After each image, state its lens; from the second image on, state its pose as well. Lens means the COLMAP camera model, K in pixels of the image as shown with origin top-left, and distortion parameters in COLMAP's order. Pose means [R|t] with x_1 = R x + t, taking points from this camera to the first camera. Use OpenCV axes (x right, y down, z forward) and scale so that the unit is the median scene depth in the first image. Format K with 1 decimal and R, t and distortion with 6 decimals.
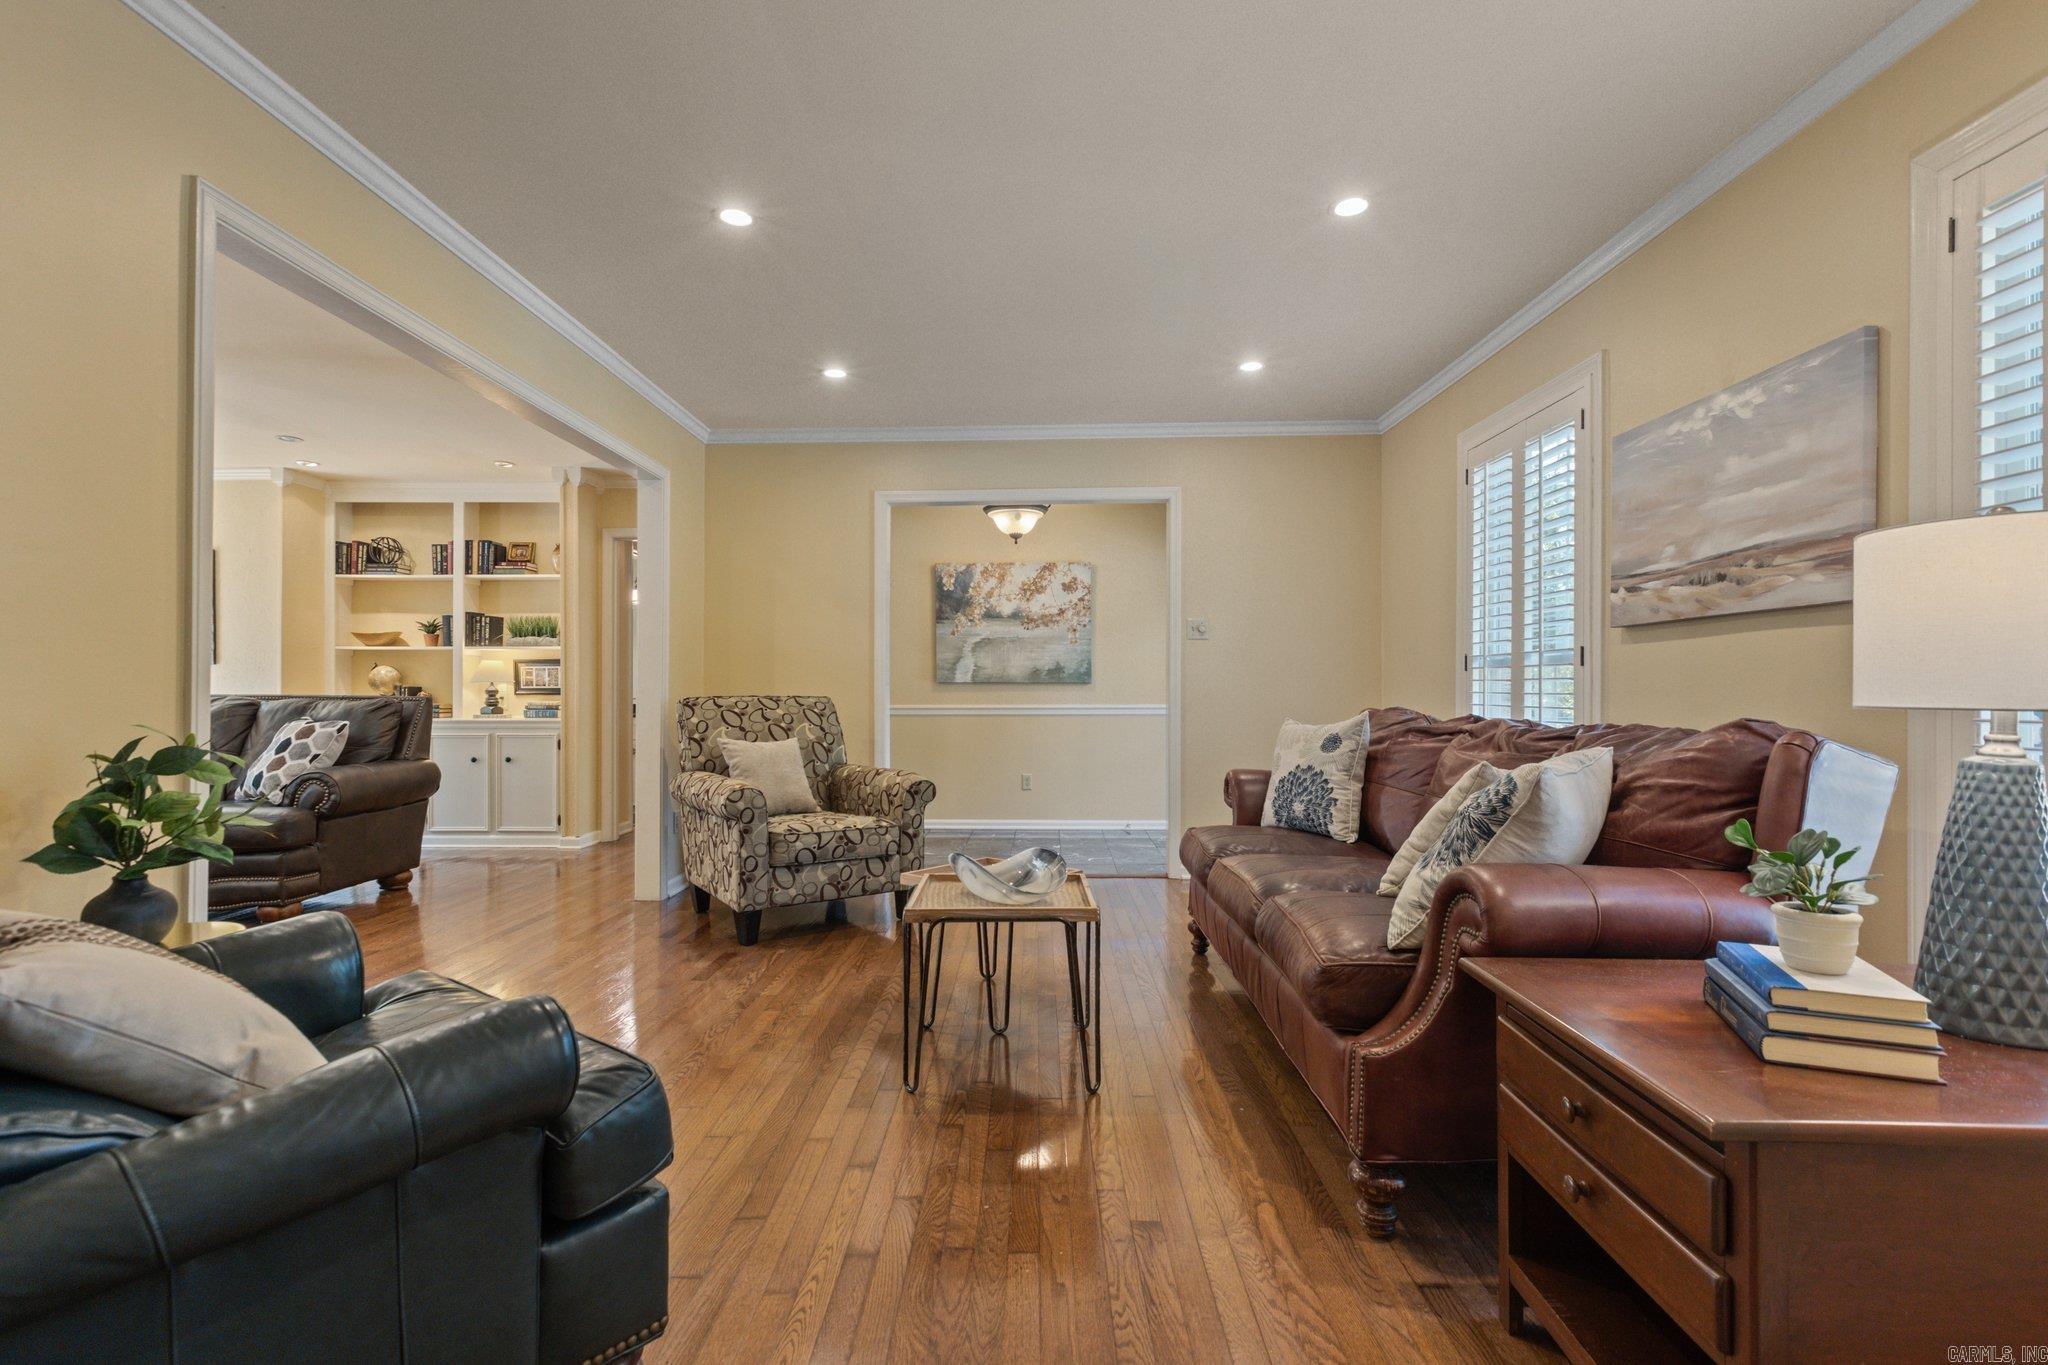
lens RADIAL K [[933.1, 0, 1013.1], [0, 933.1, 690.0], [0, 0, 1]] dist [0.004848, -0.000958]
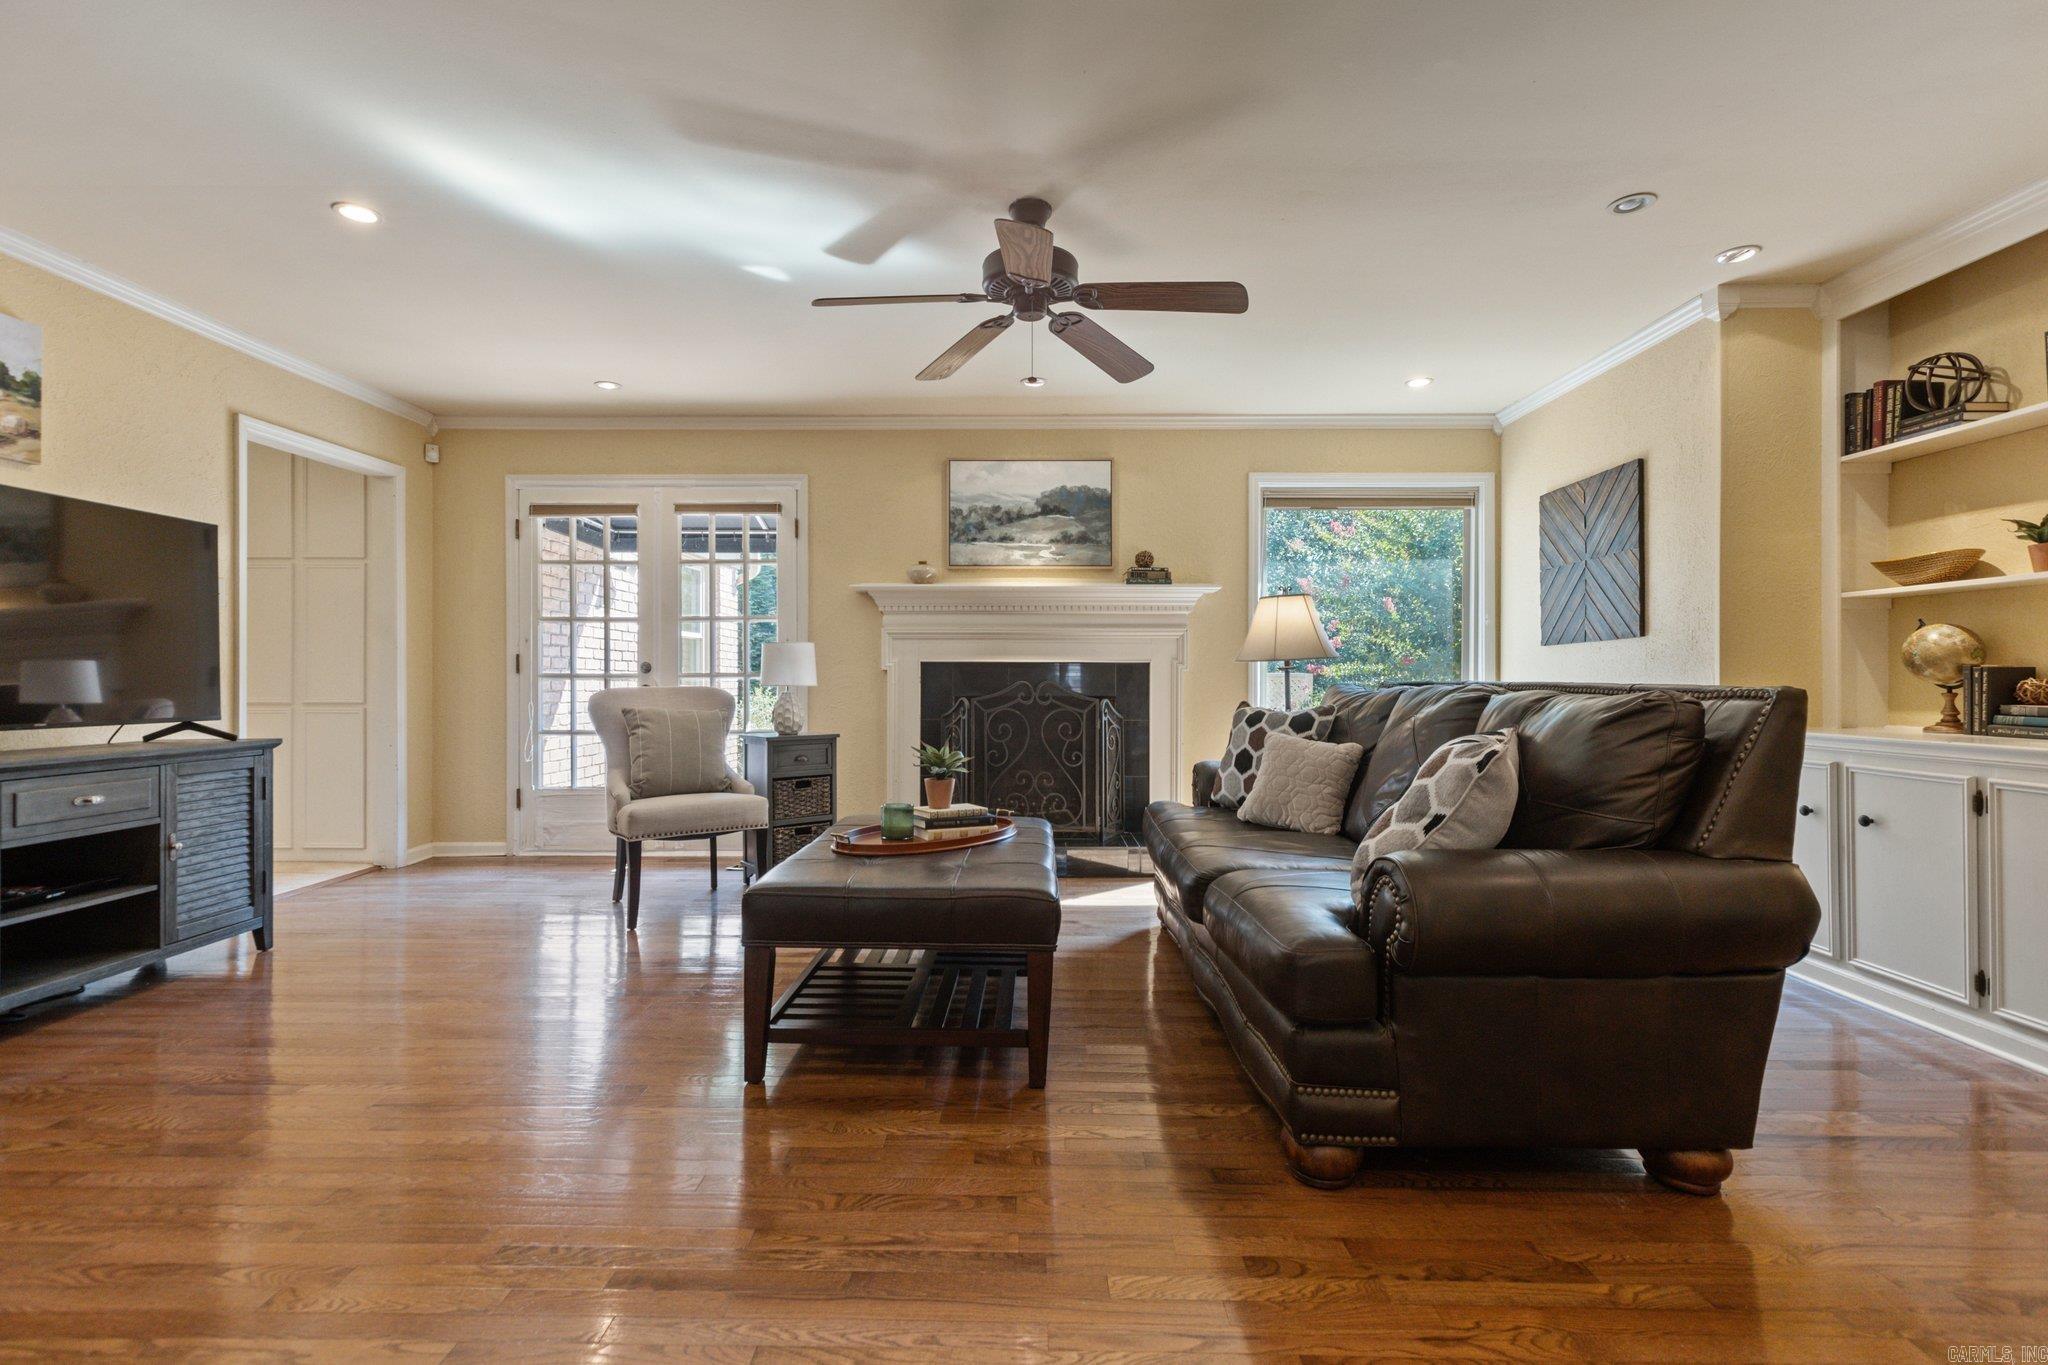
lens RADIAL K [[933.1, 0, 1019.3], [0, 933.1, 673.8], [0, 0, 1]] dist [0.004848, -0.000958]
pose [[0.008572, -0.008269, -0.999929, -0.201668], [0.000461, 0.999966, -0.008265, 0.003220], [0.999963, -0.000390, 0.008576, 0.532716]]
